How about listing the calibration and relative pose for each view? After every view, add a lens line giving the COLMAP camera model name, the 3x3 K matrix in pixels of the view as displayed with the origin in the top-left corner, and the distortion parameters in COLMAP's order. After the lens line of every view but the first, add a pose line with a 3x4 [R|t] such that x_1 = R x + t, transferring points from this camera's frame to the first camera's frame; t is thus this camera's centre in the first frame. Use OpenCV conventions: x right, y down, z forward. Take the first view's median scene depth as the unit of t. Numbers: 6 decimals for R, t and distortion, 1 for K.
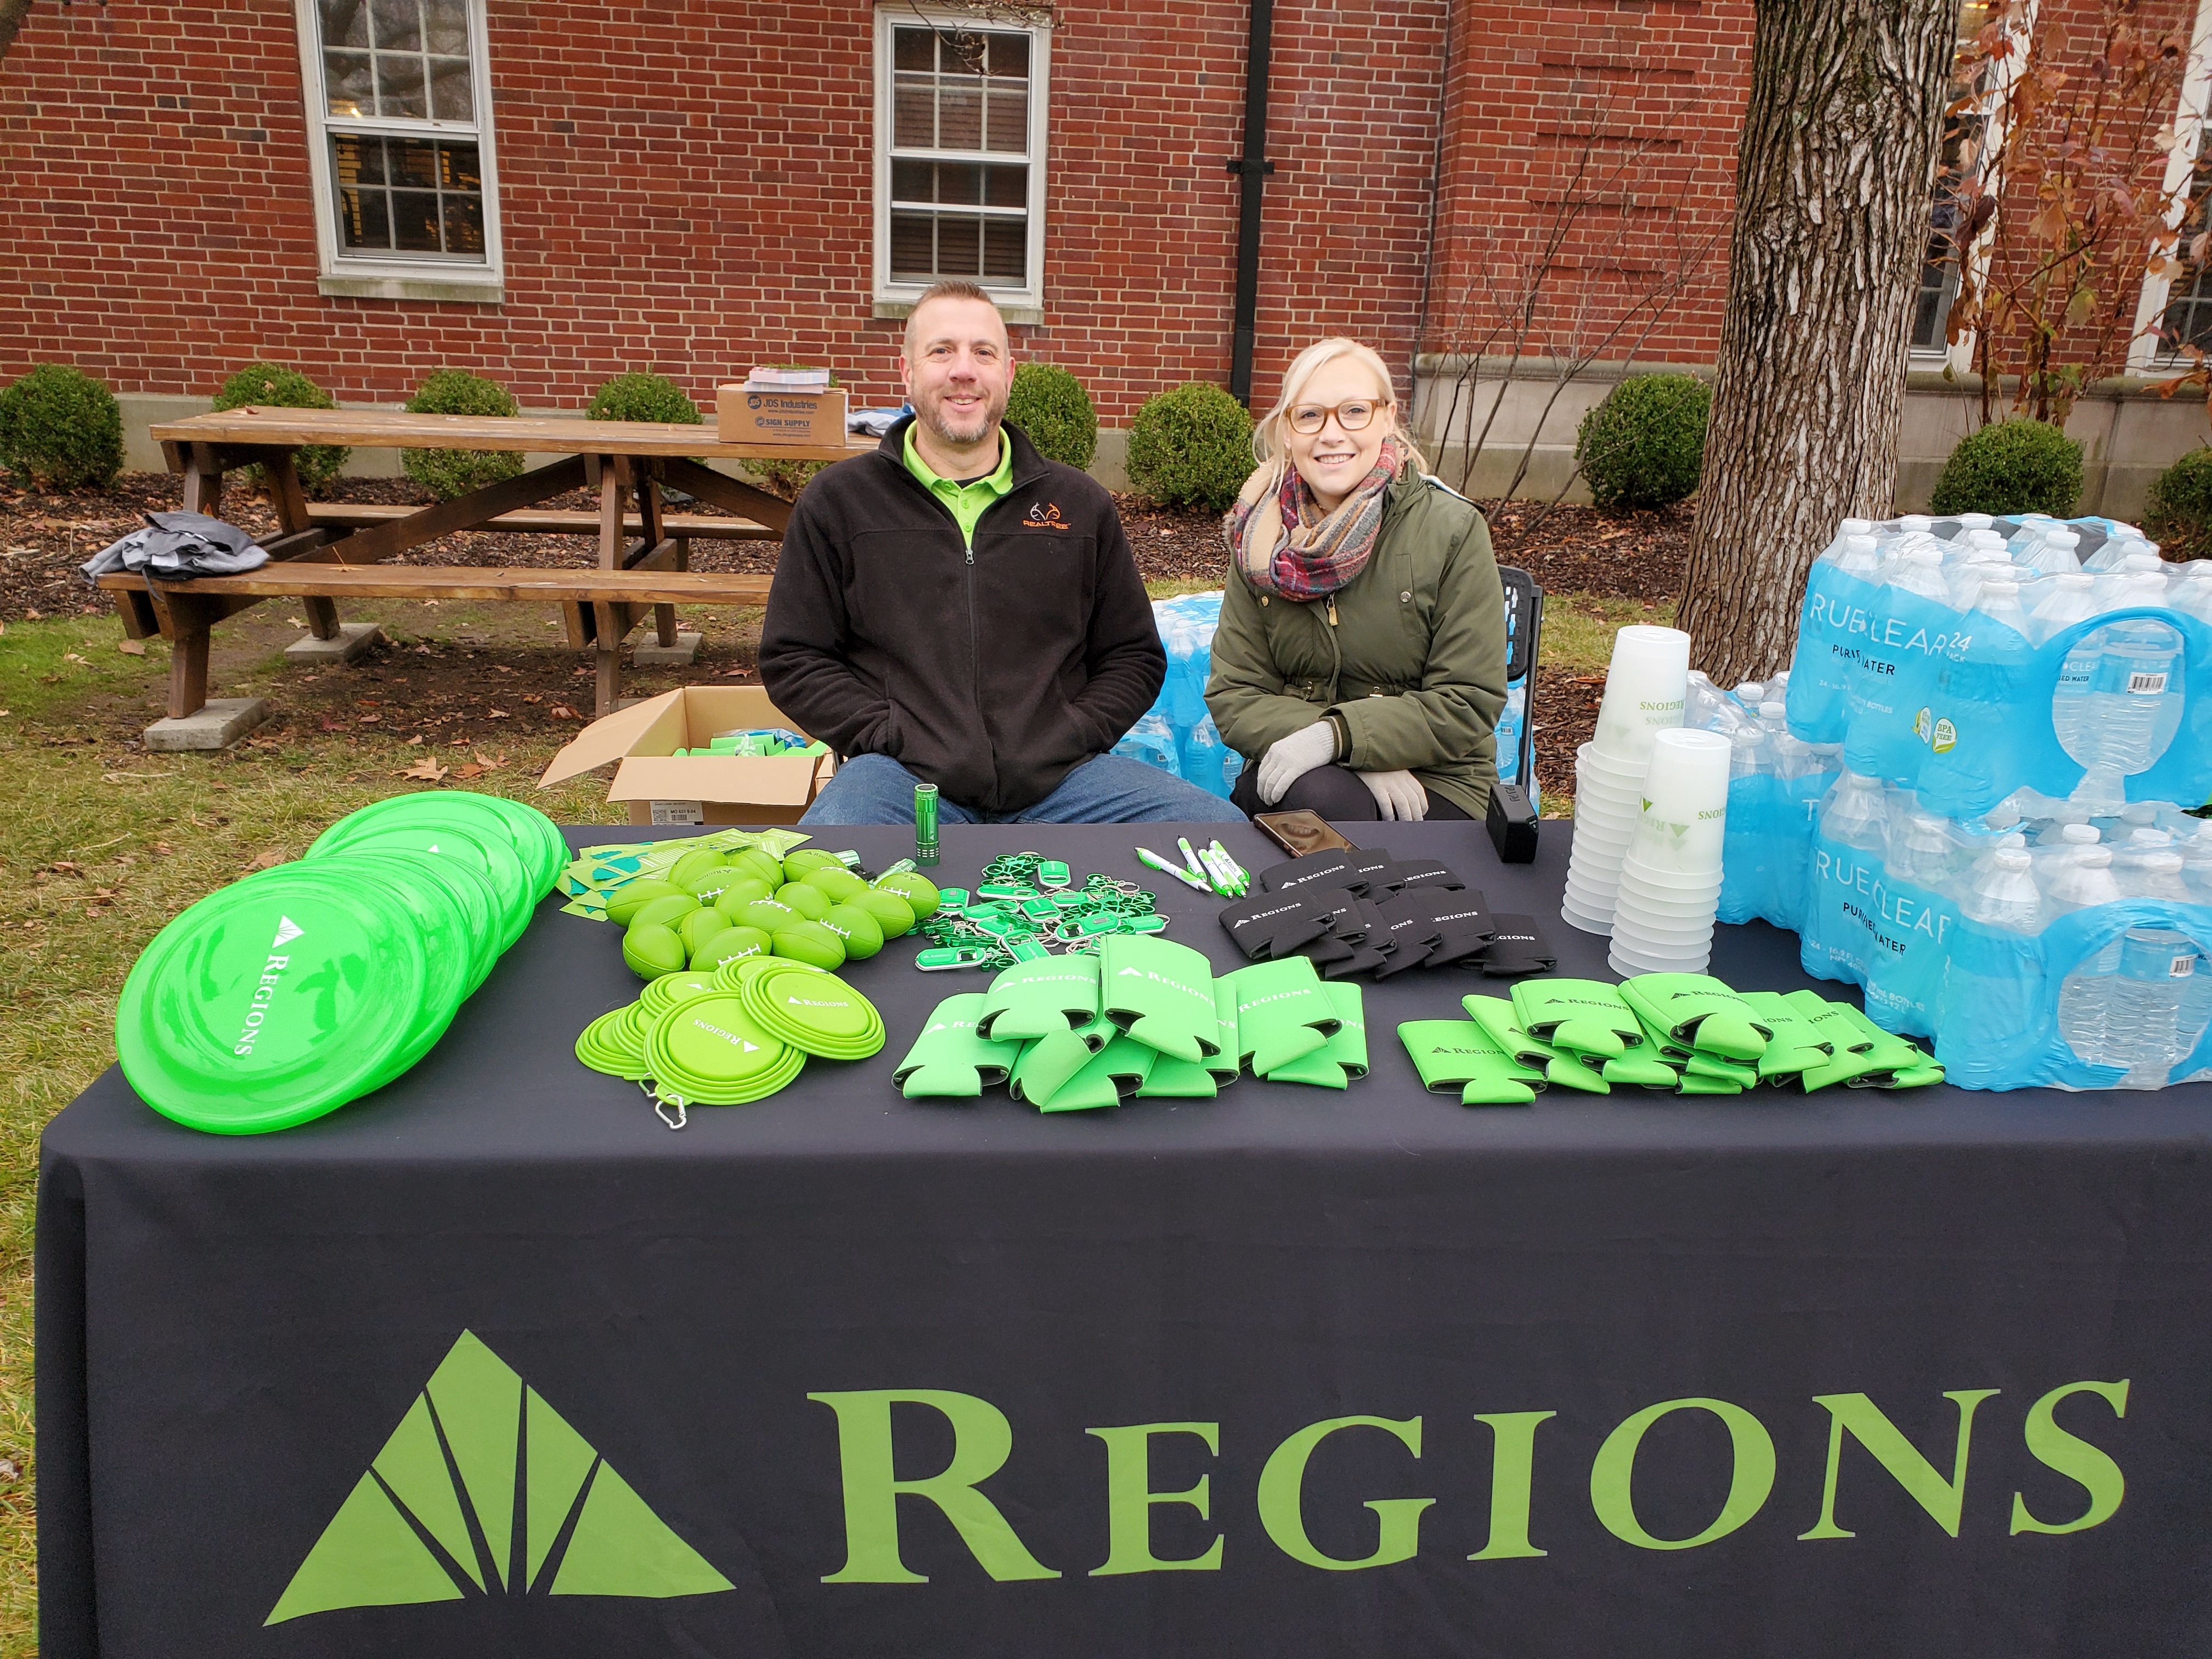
lens RADIAL K [[1684.1, 0, 1095.6], [0, 1684.1, 852.2], [0, 0, 1]] dist [-0.029509, 0.040067]
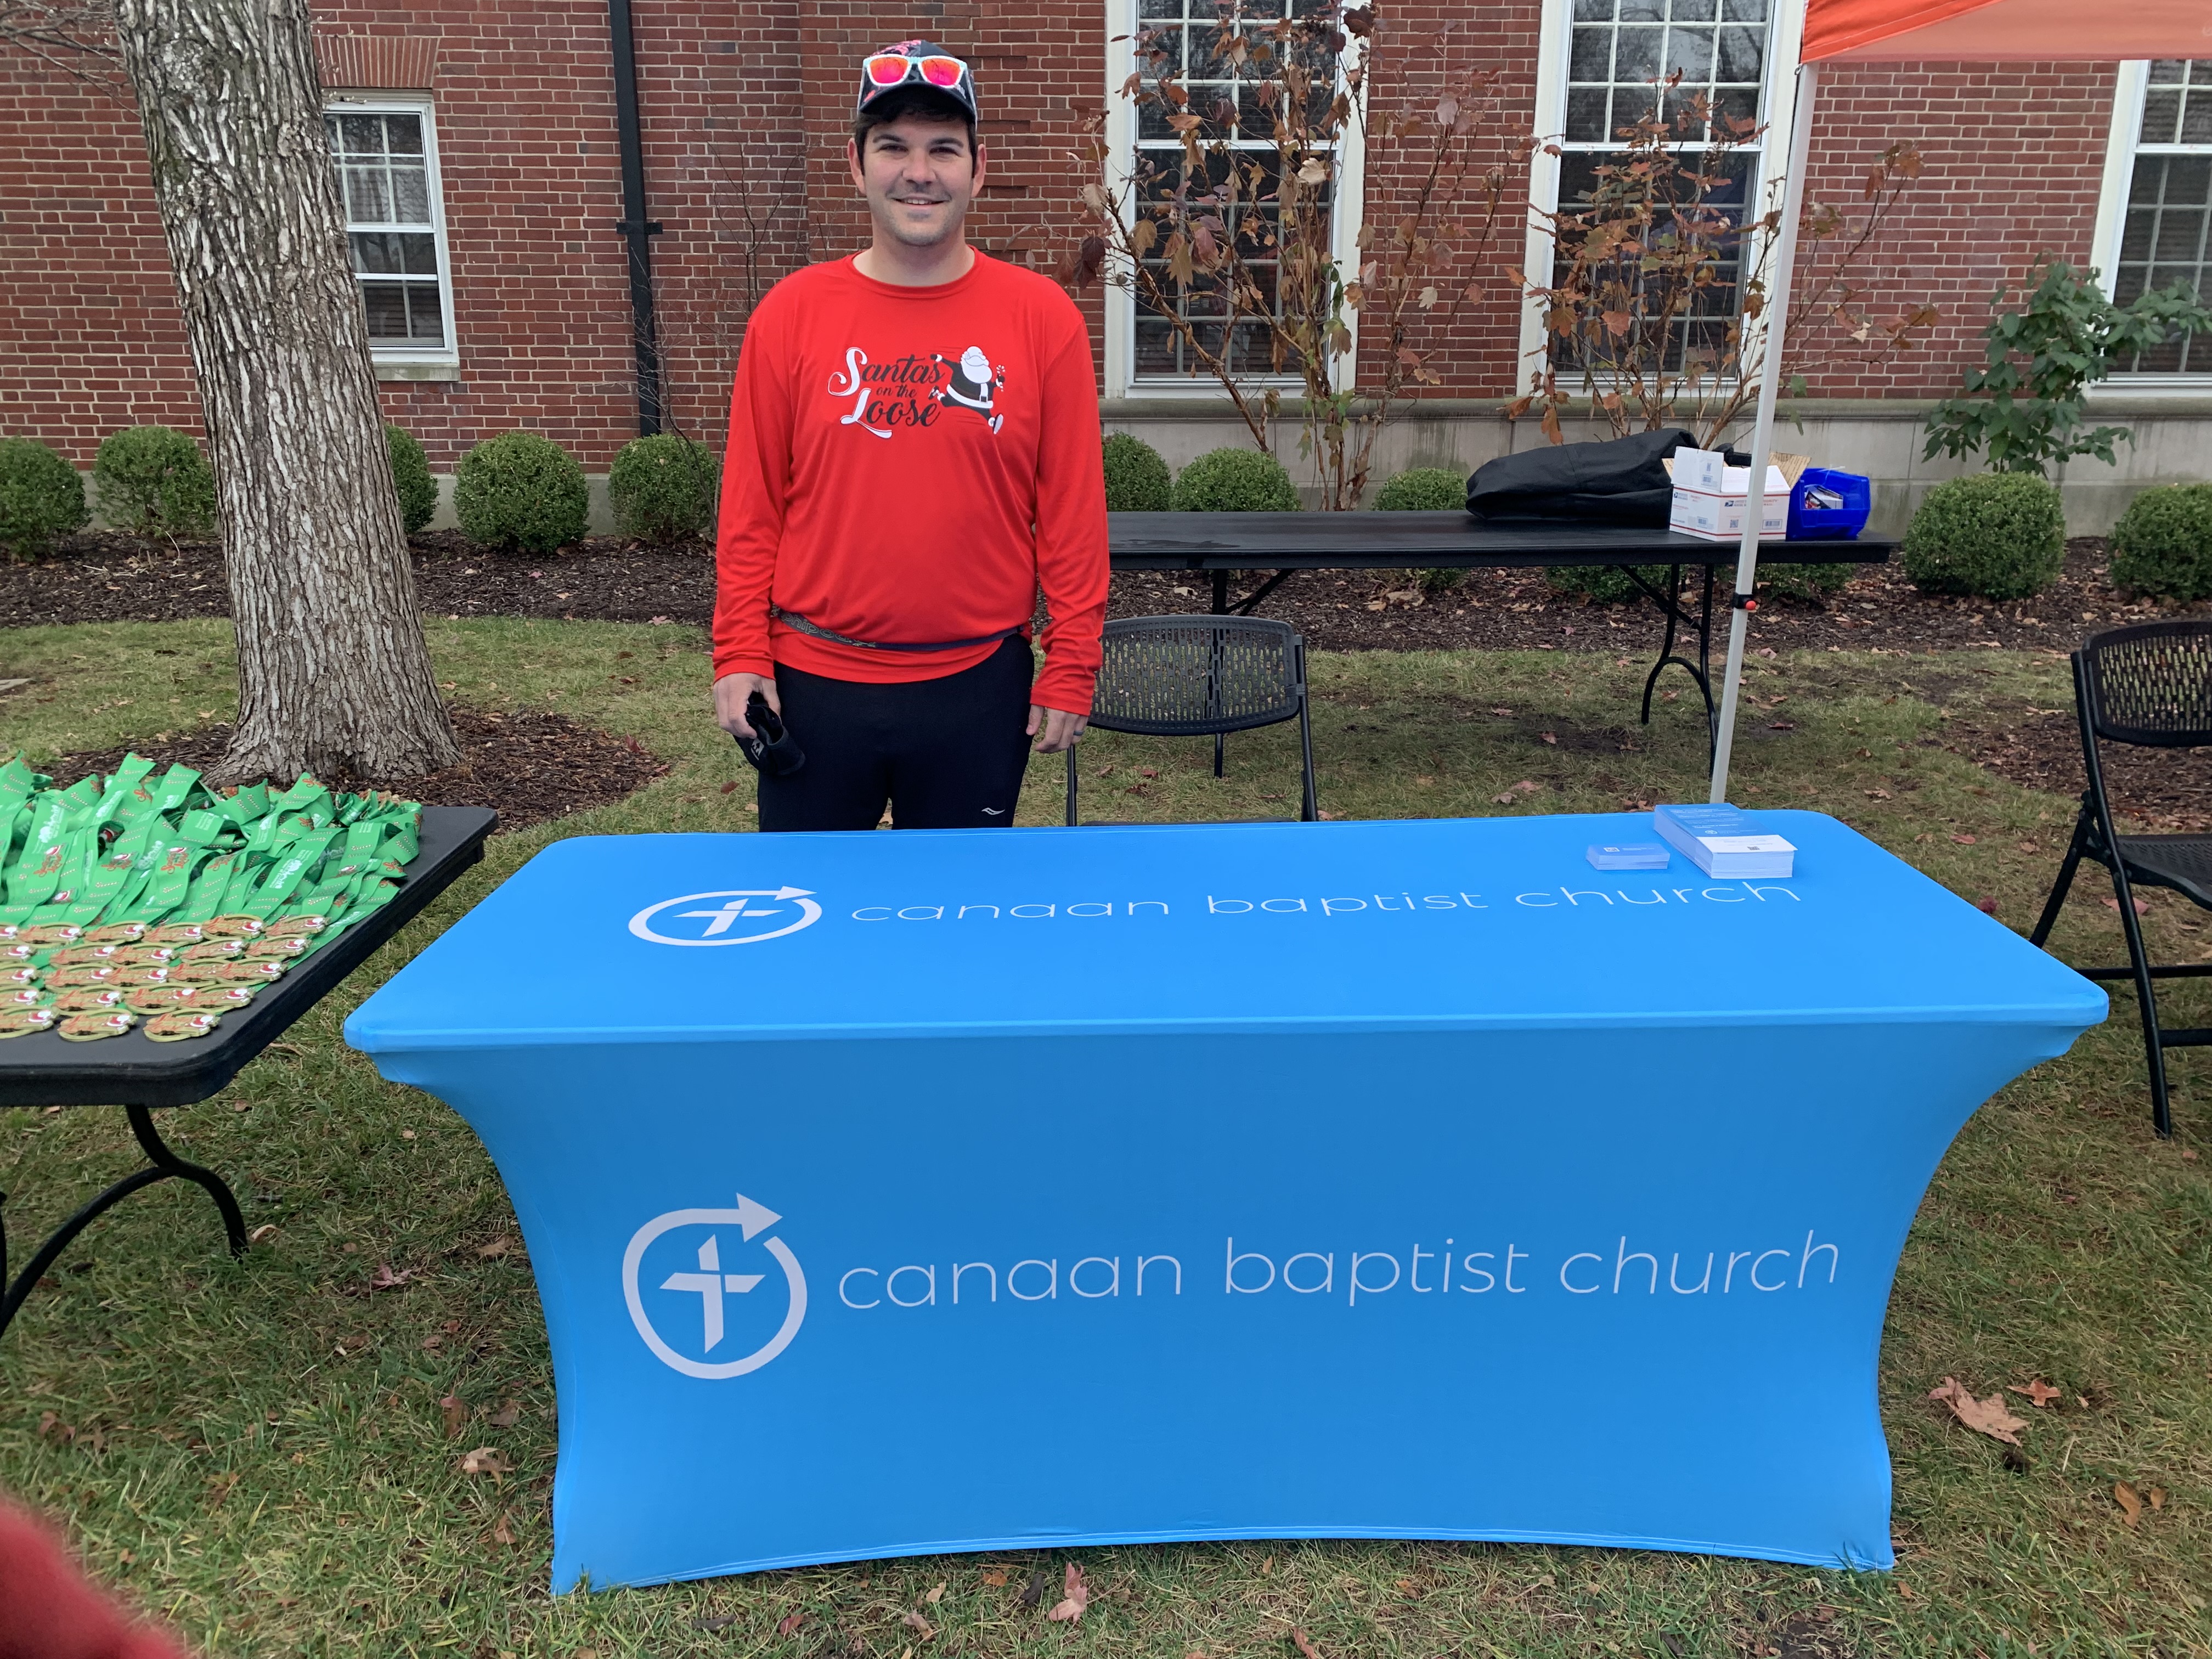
lens RADIAL K [[1622.5, 0, 1108.2], [0, 1622.5, 826.2], [0, 0, 1]] dist [0.001980, -0.008878]
pose [[0.997202, -0.010179, -0.074054, 0.472959], [0.008371, 0.999660, -0.024690, 0.000146], [0.074280, 0.024002, 0.996949, 0.002447]]
